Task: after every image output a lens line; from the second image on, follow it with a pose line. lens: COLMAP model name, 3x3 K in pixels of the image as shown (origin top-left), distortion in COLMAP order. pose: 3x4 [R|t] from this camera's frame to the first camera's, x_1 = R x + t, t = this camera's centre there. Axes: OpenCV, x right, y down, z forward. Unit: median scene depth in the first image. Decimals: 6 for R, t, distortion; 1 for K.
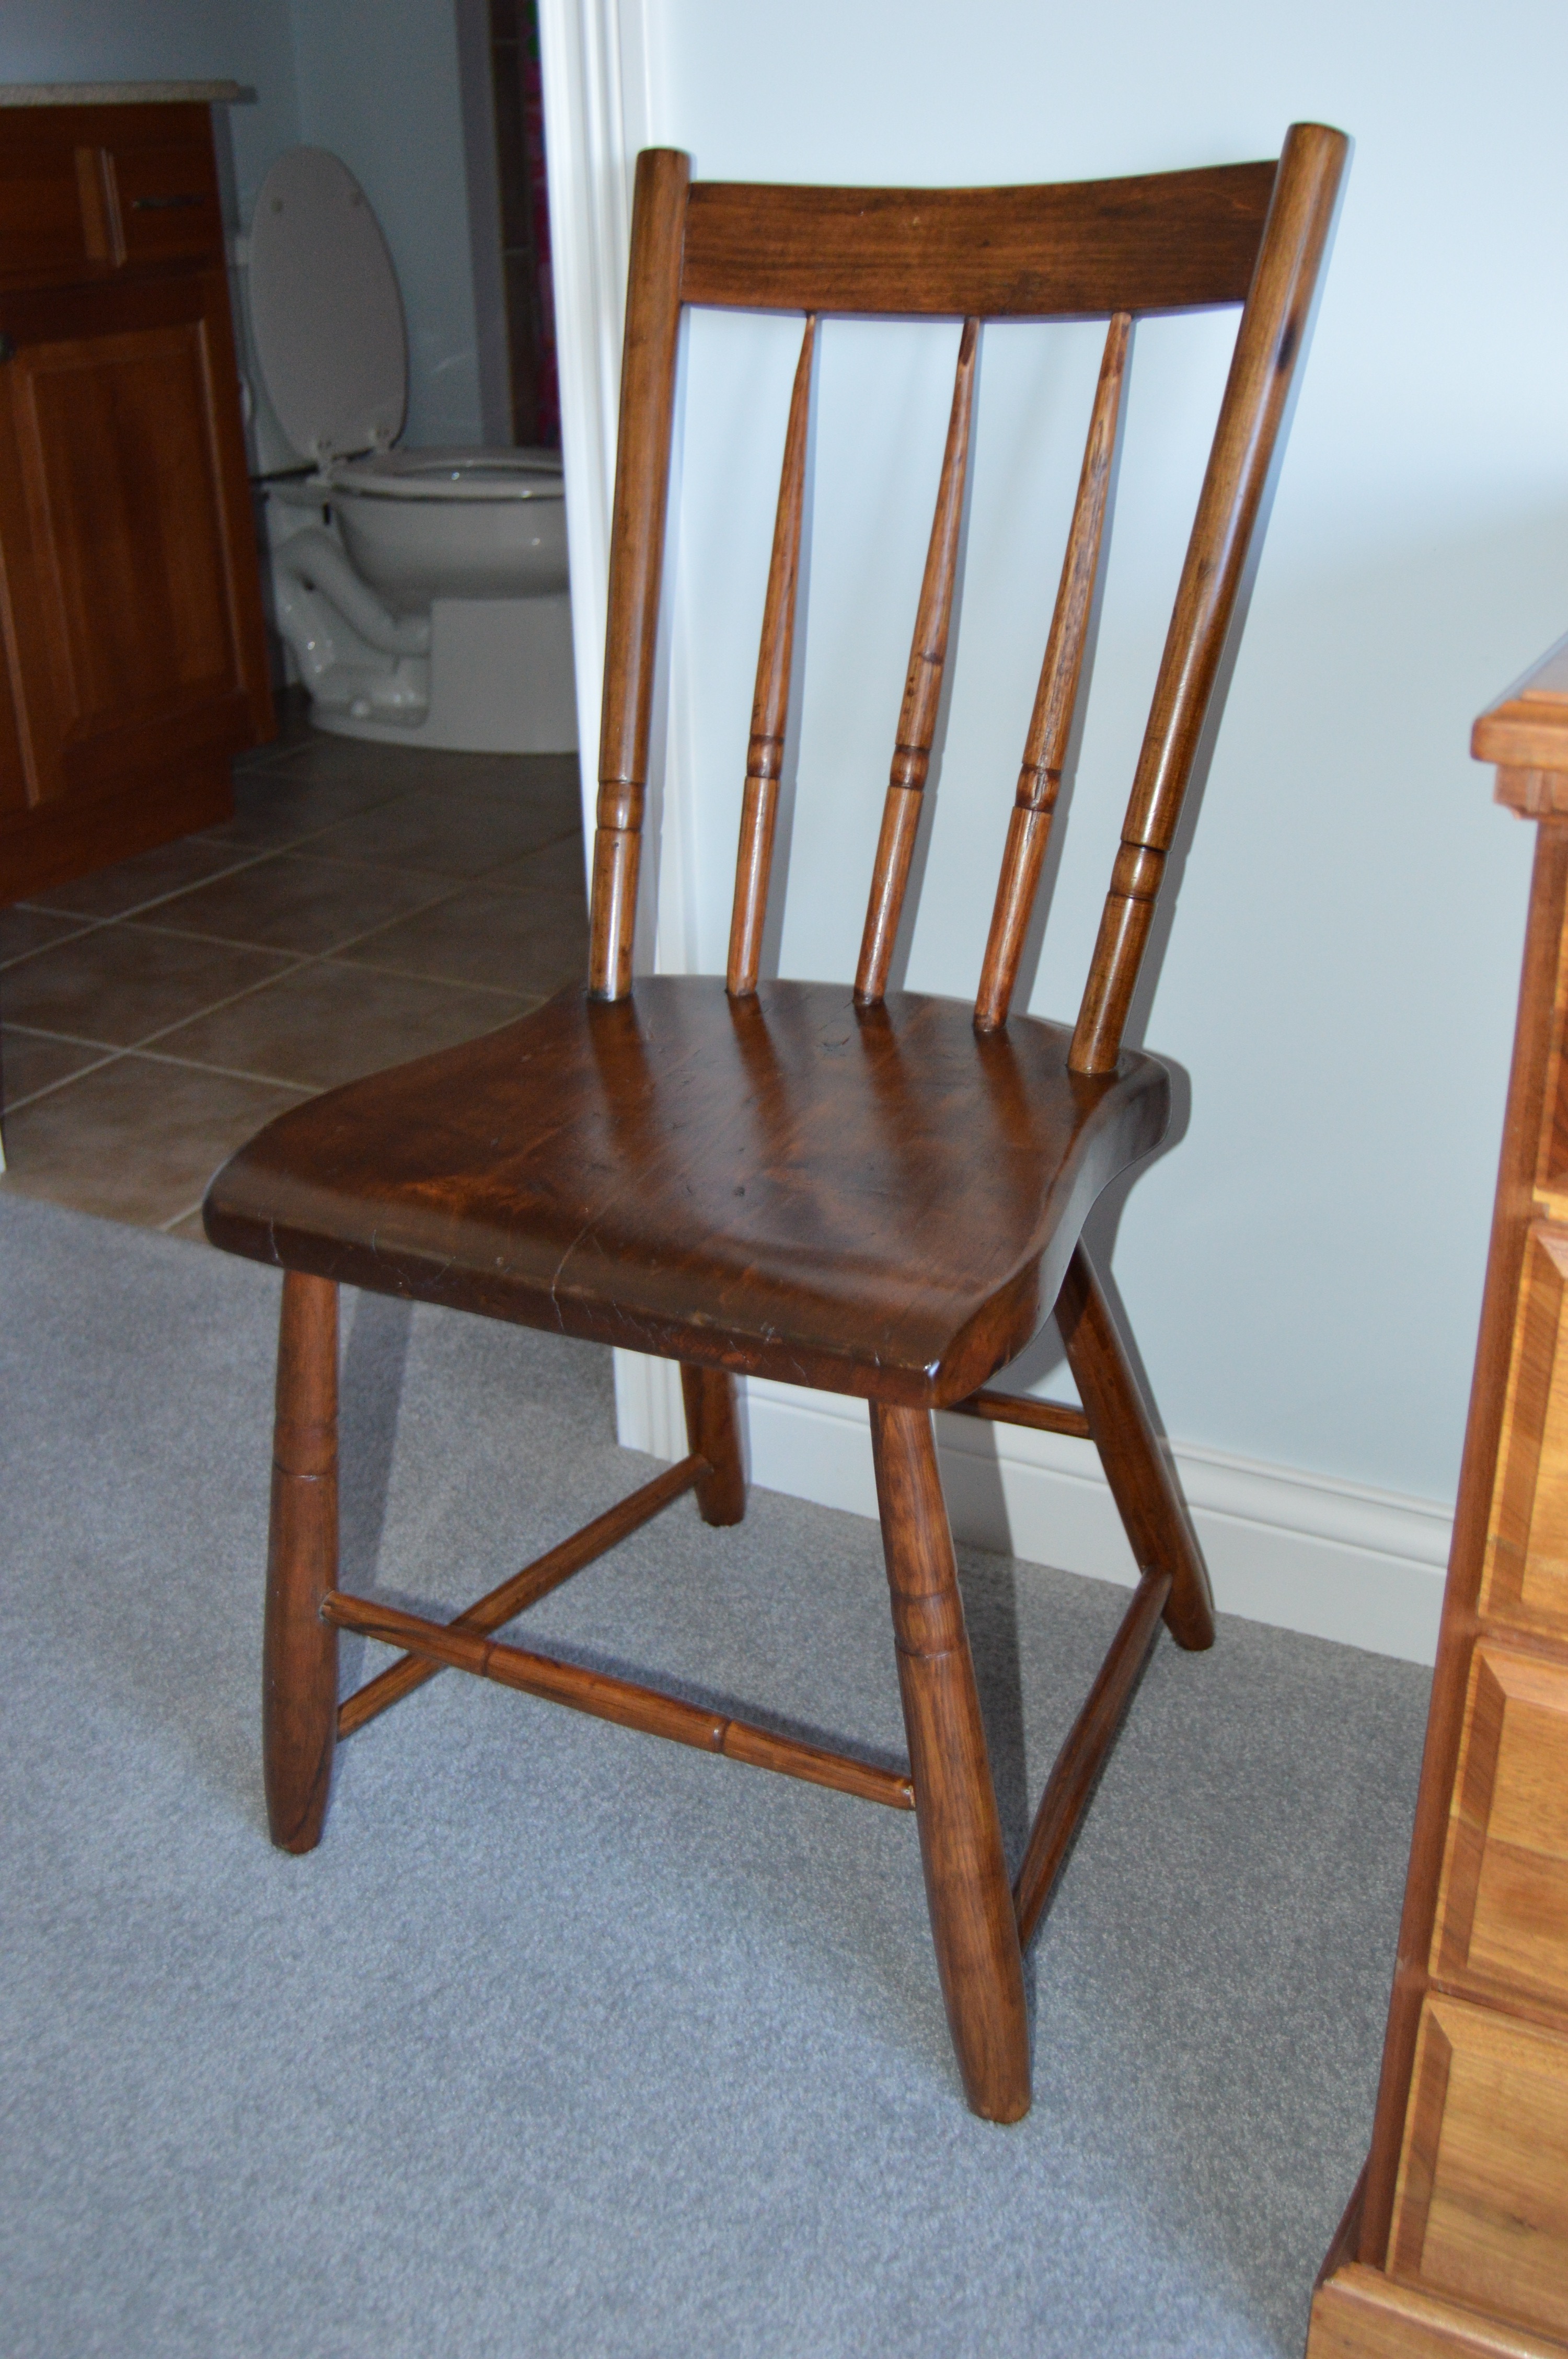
lens RADIAL K [[2376.7, 0, 784.0], [0, 2376.7, 1179.5], [0, 0, 1]] dist [-0.056771, -0.001734]
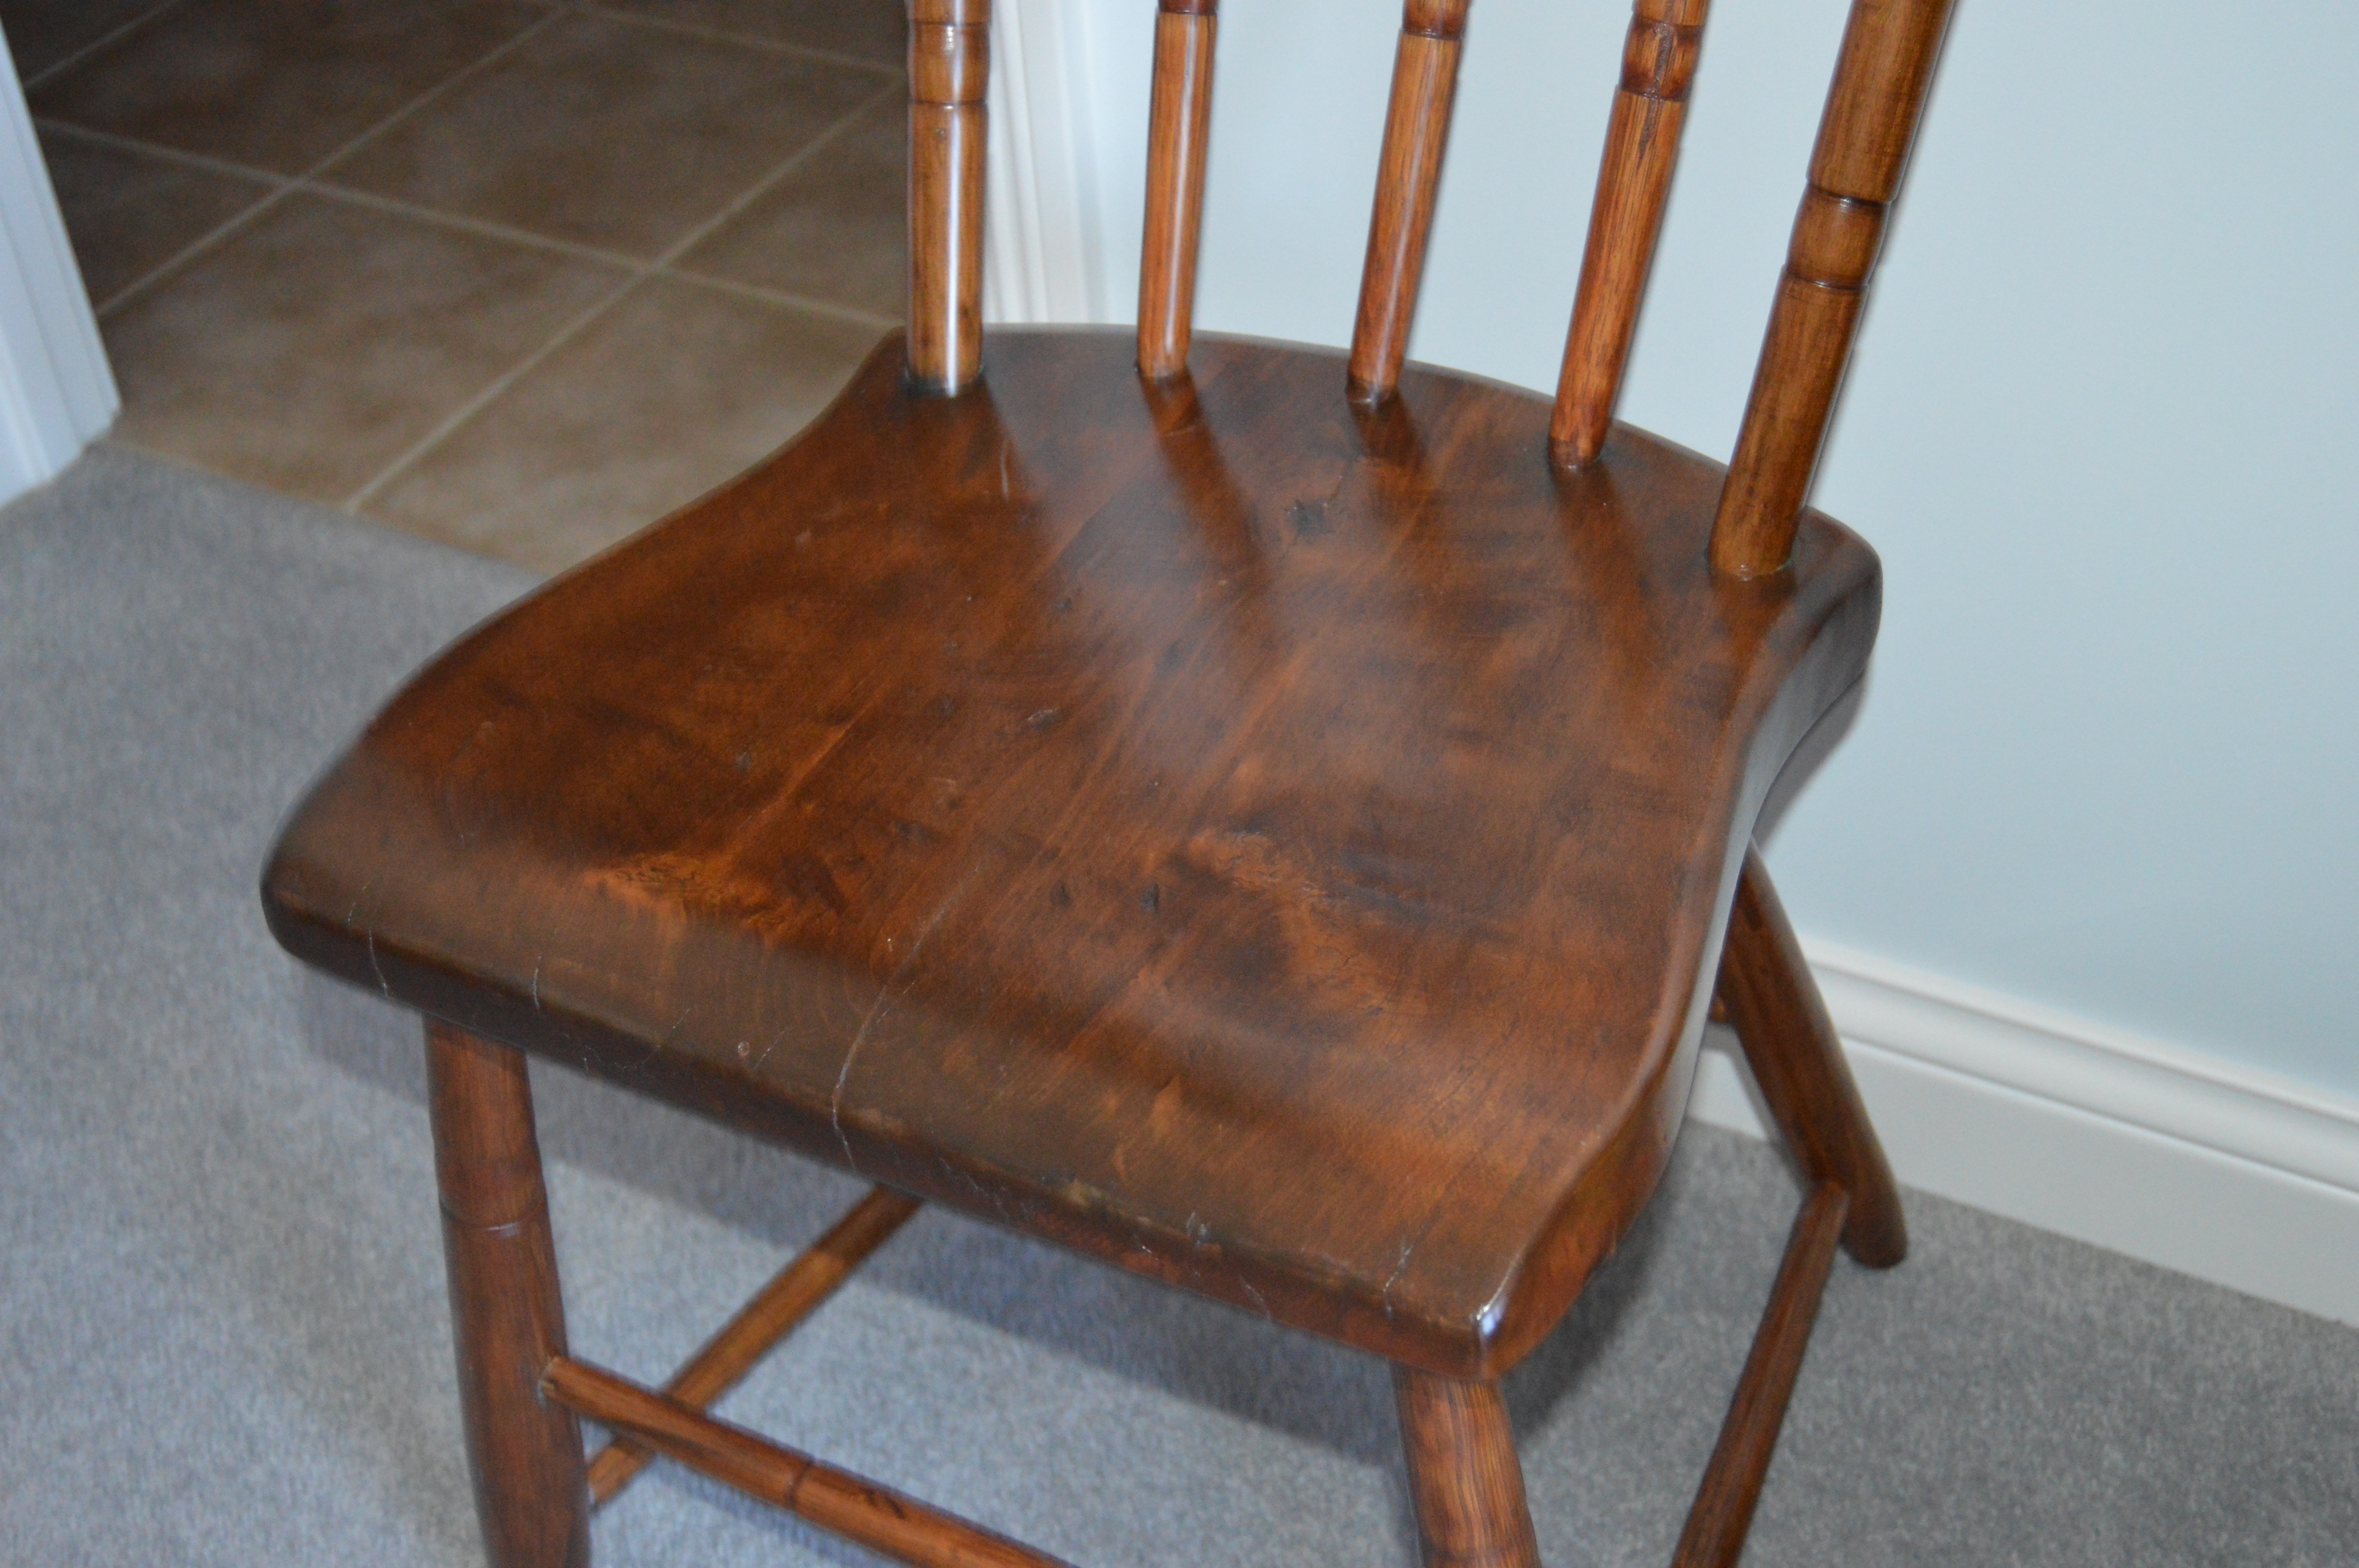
lens RADIAL K [[2980.8, 0, 1226.8], [0, 2980.8, 781.2], [0, 0, 1]] dist [-0.029588, -0.058945]
pose [[0.999437, -0.021811, -0.025483, 0.016206], [0.027396, 0.969149, 0.244948, -0.168326], [0.019355, -0.245508, 0.969201, 0.248453]]
